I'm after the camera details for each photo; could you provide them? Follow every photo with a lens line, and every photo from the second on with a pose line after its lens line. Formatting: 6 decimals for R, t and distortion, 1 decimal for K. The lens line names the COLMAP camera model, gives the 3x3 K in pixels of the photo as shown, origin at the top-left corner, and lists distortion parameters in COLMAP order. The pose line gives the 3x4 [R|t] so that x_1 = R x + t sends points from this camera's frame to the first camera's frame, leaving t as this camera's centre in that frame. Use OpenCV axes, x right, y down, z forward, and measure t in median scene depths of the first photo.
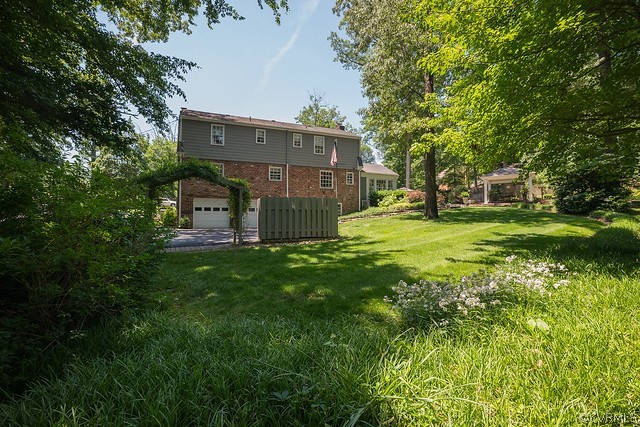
lens RADIAL K [[279.1, 0, 320.1], [0, 279.1, 212.8], [0, 0, 1]] dist [-0.002440, 0.000531]
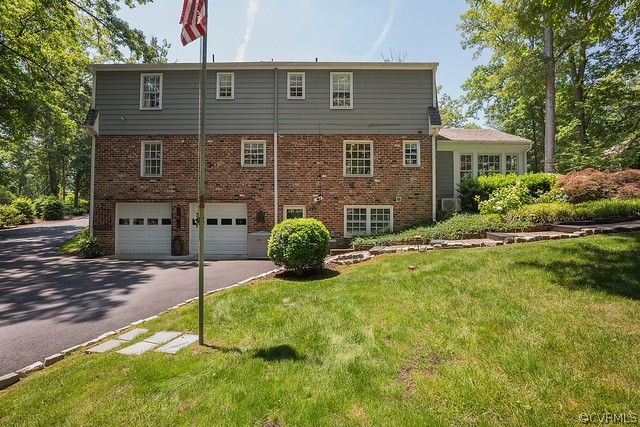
lens RADIAL K [[279.1, 0, 320.1], [0, 279.1, 208.1], [0, 0, 1]] dist [-0.002440, 0.000531]
pose [[0.935470, -0.013125, -0.353163, 0.133882], [0.008949, 0.999869, -0.013455, -0.026383], [0.353294, 0.009426, 0.935465, 0.520139]]
